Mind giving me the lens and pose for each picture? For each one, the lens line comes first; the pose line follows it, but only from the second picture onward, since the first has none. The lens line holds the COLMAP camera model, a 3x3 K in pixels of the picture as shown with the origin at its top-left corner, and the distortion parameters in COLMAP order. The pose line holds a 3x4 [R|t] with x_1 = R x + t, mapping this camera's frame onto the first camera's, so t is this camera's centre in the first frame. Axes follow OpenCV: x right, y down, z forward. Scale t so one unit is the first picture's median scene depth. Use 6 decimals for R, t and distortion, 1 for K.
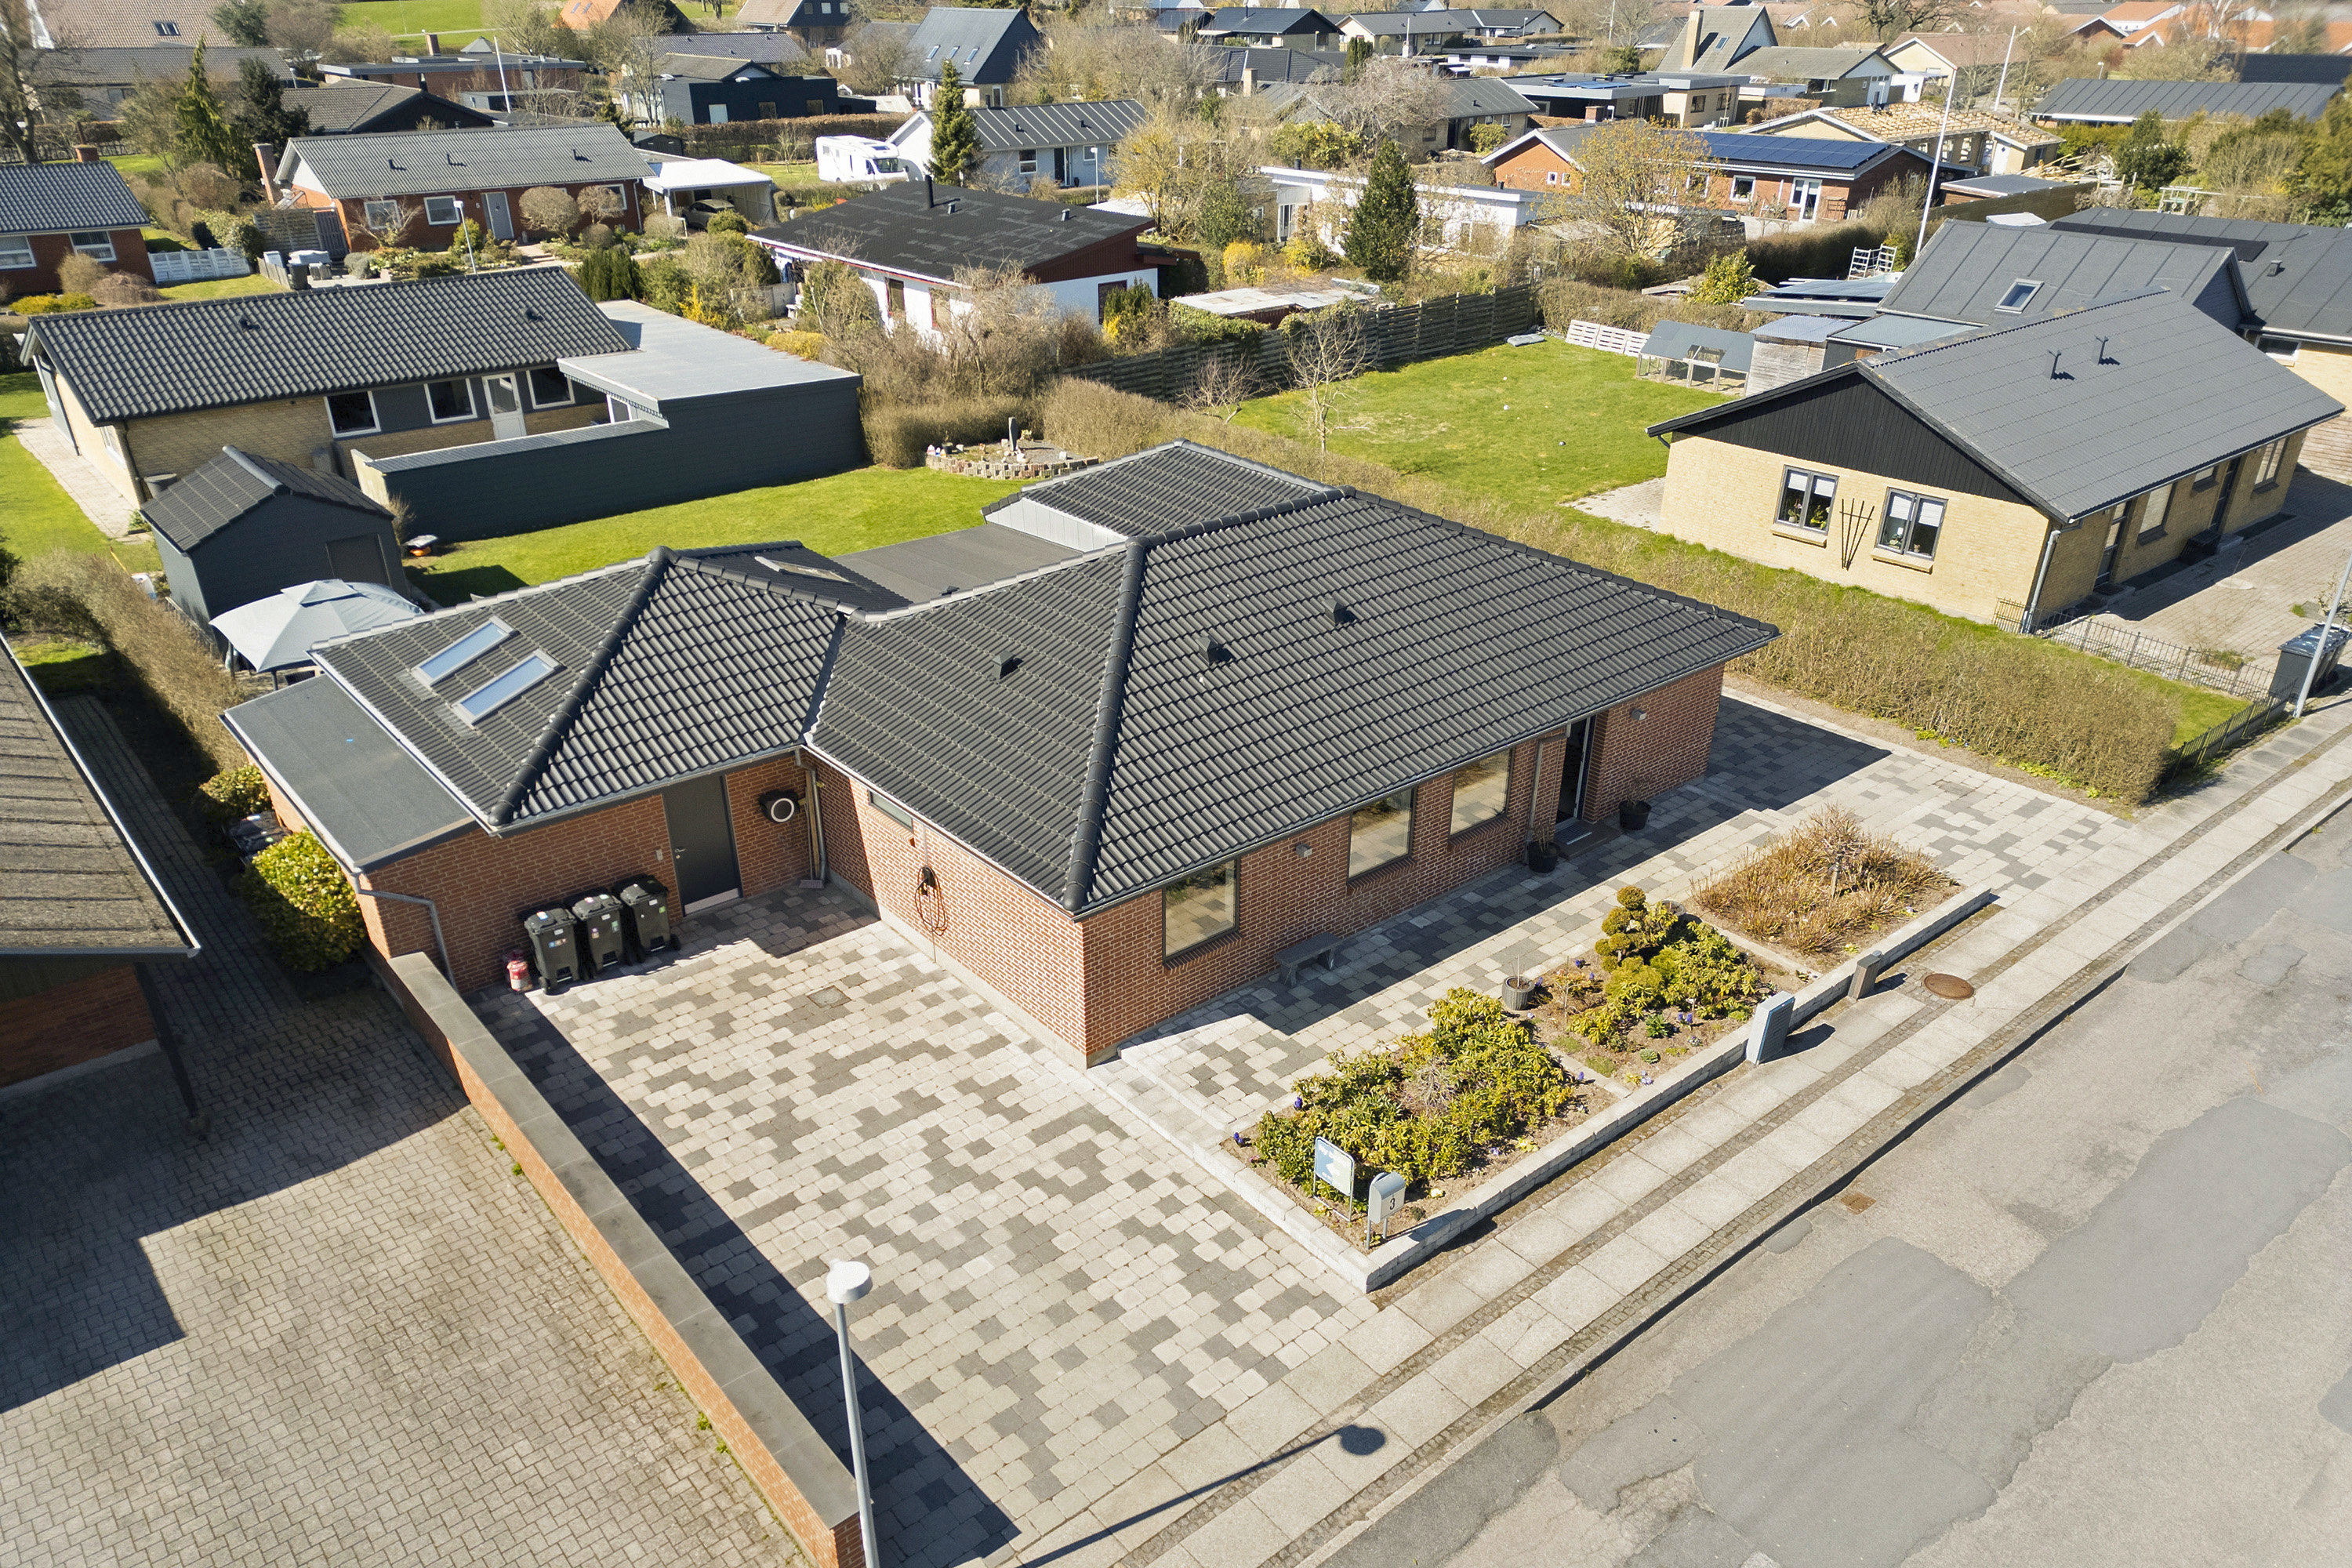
lens RADIAL K [[1640.7, 0, 1146.7], [0, 1640.7, 892.9], [0, 0, 1]] dist [0.036920, -0.003156]
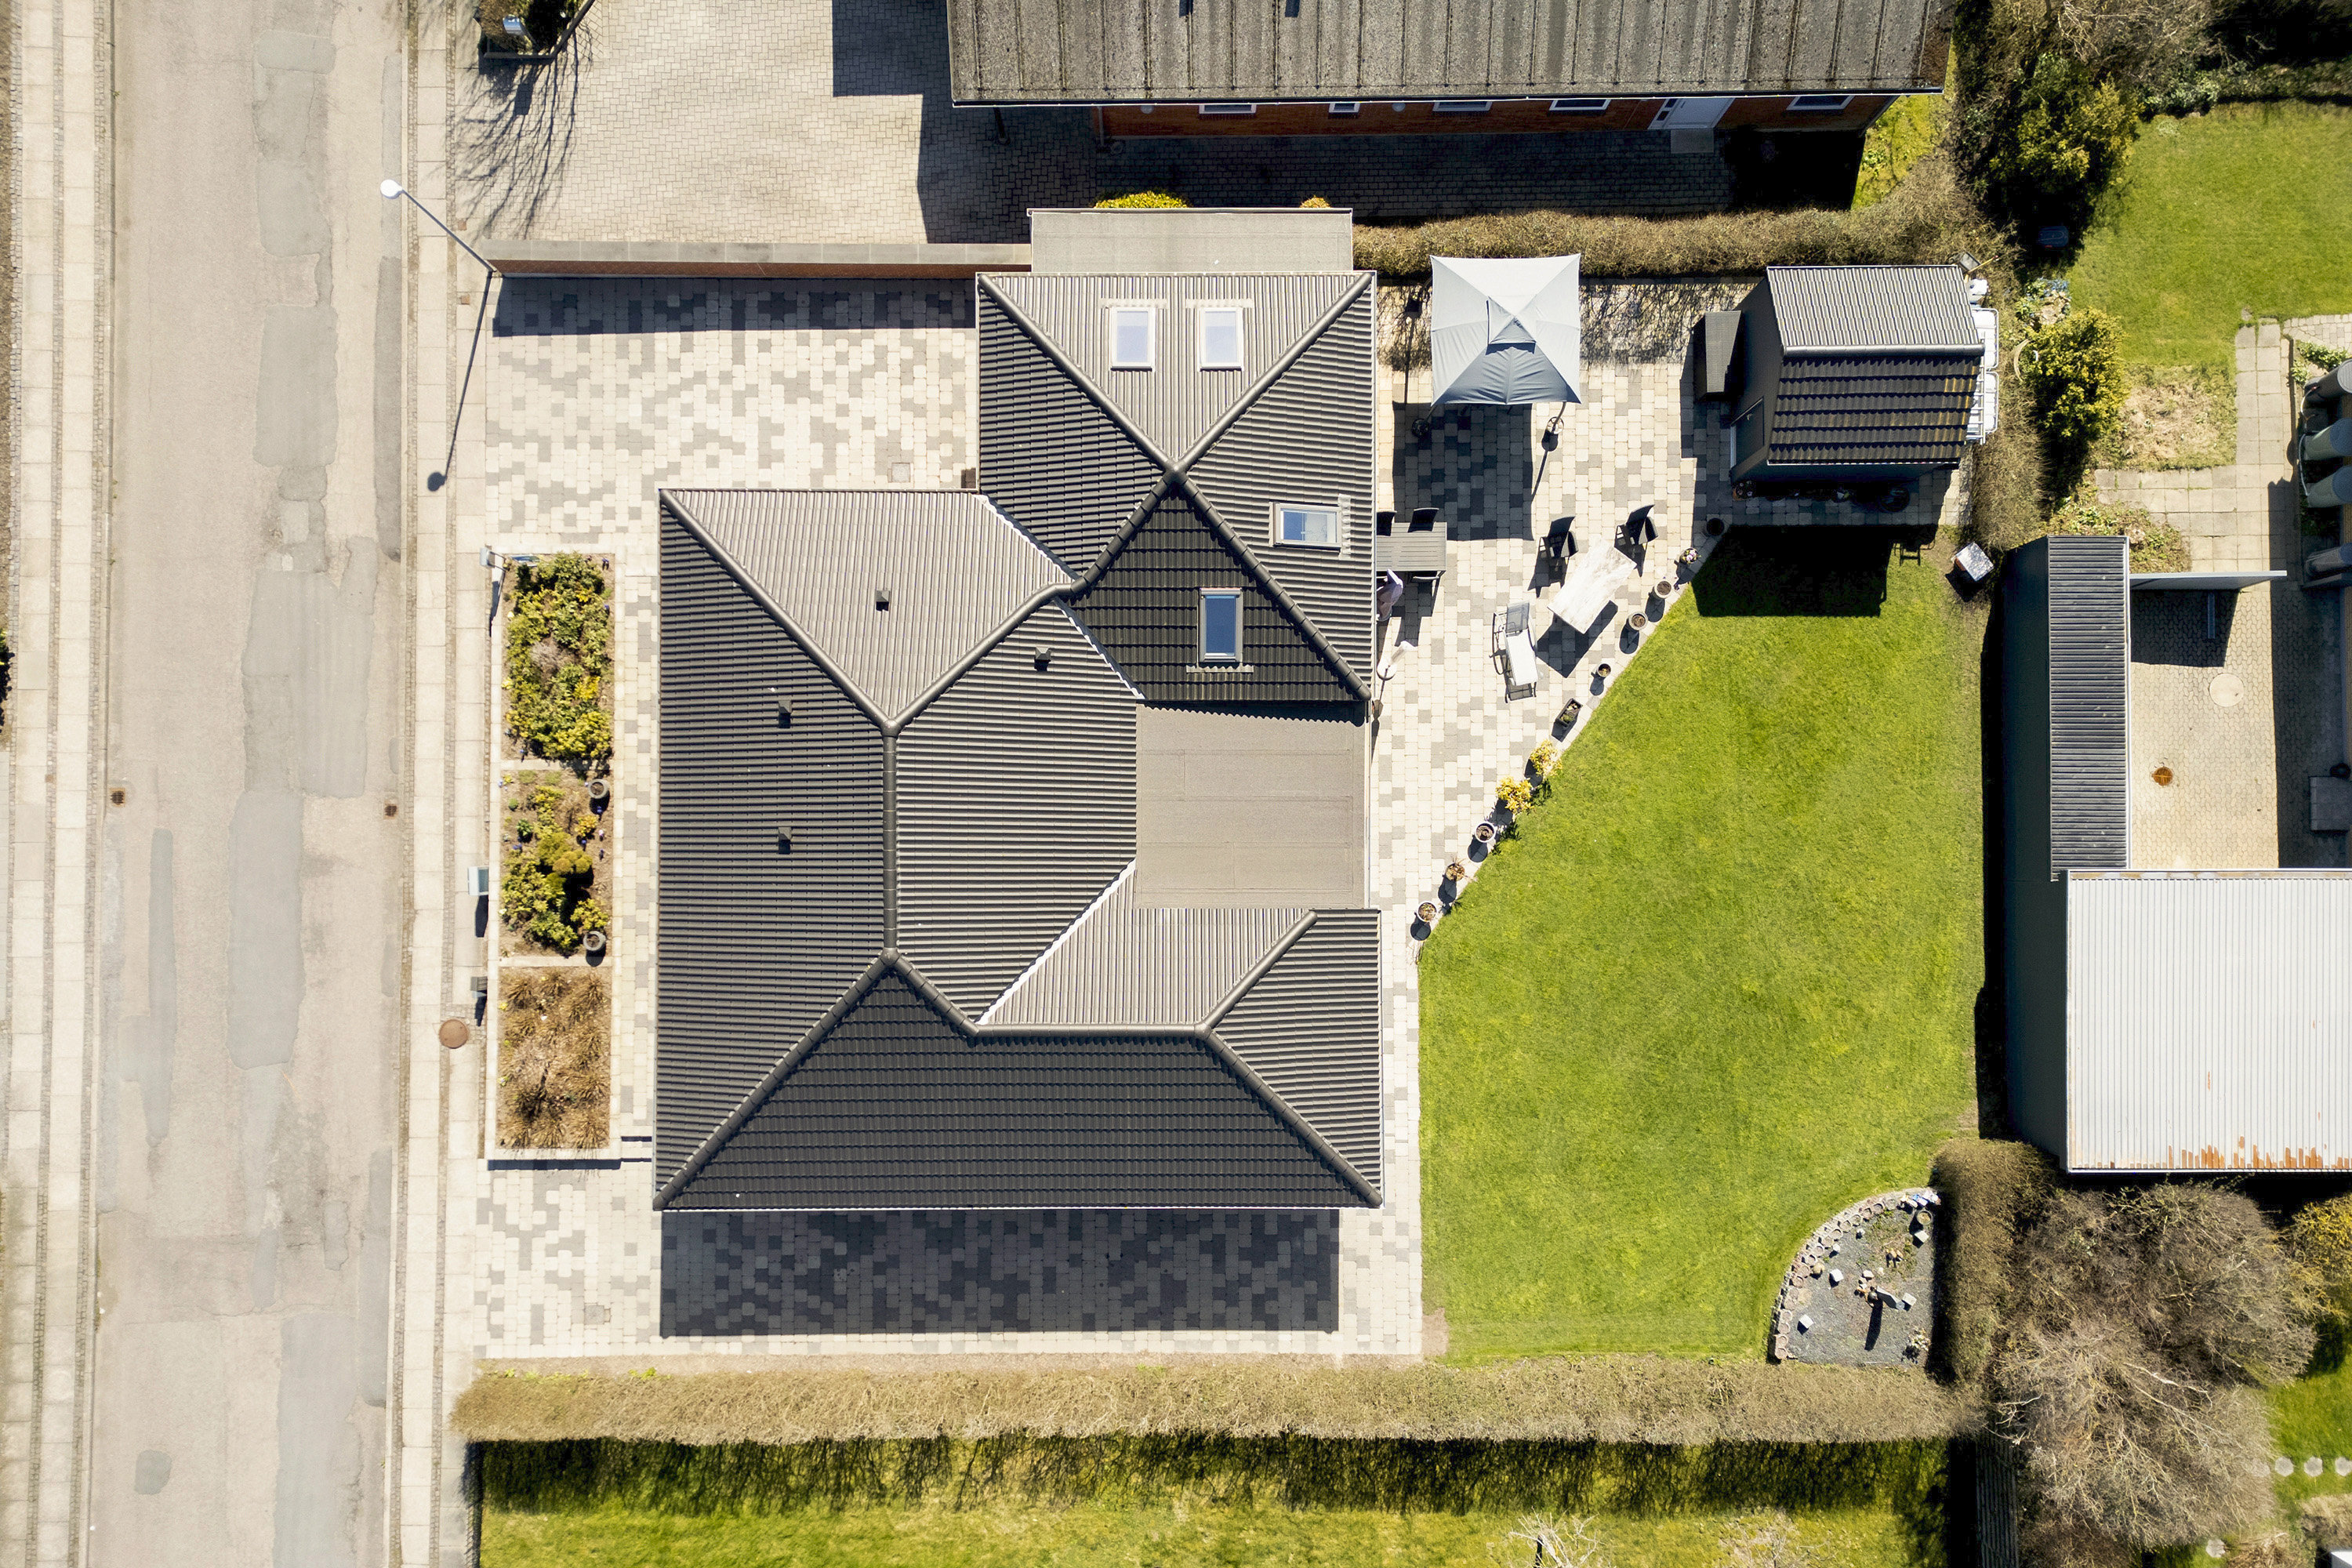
lens RADIAL K [[1678.3, 0, 1185.5], [0, 1678.3, 791.2], [0, 0, 1]] dist [0.066101, -0.060235]
pose [[-0.623904, 0.781208, -0.021374, -0.086863], [-0.378084, -0.277791, 0.883111, -1.495969], [0.683956, 0.559058, 0.468677, 0.573343]]
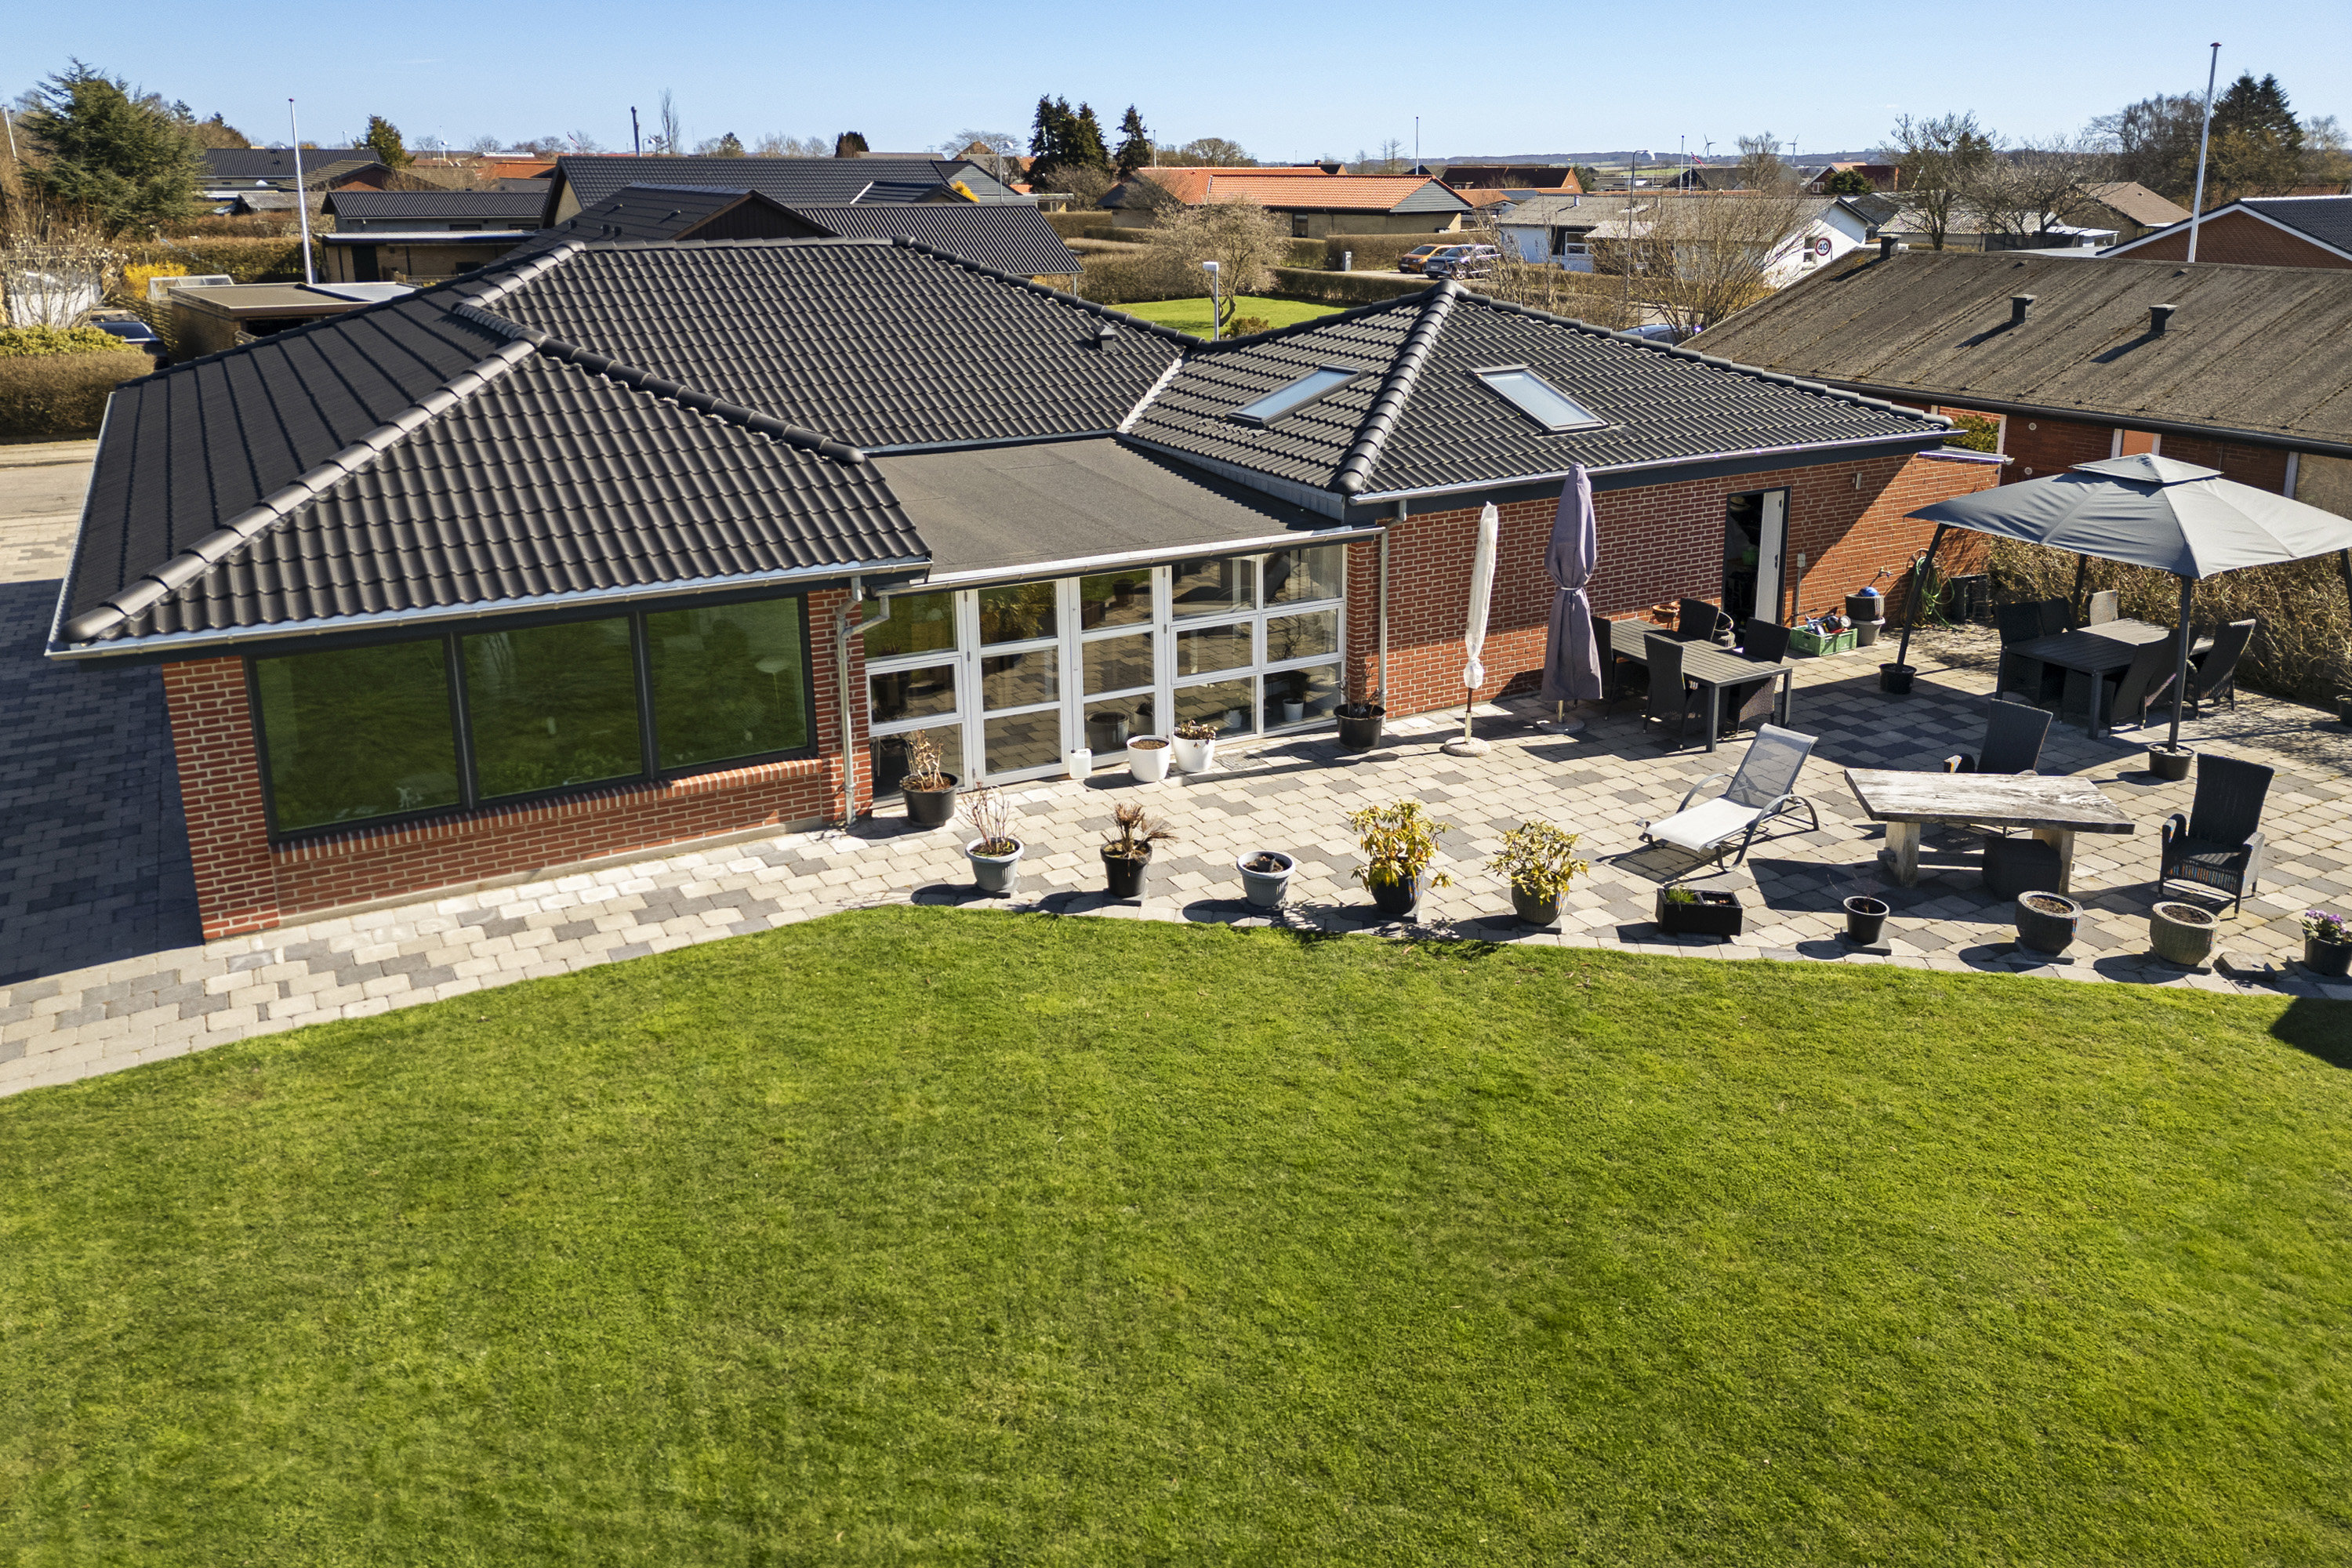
lens RADIAL K [[1700.6, 0, 1173.8], [0, 1700.6, 595.2], [0, 0, 1]] dist [0.052470, -0.047459]
pose [[-0.986403, -0.026171, 0.162250, -0.317177], [0.092370, 0.728271, 0.679035, -0.696189], [-0.135933, 0.684789, -0.715951, 1.827539]]
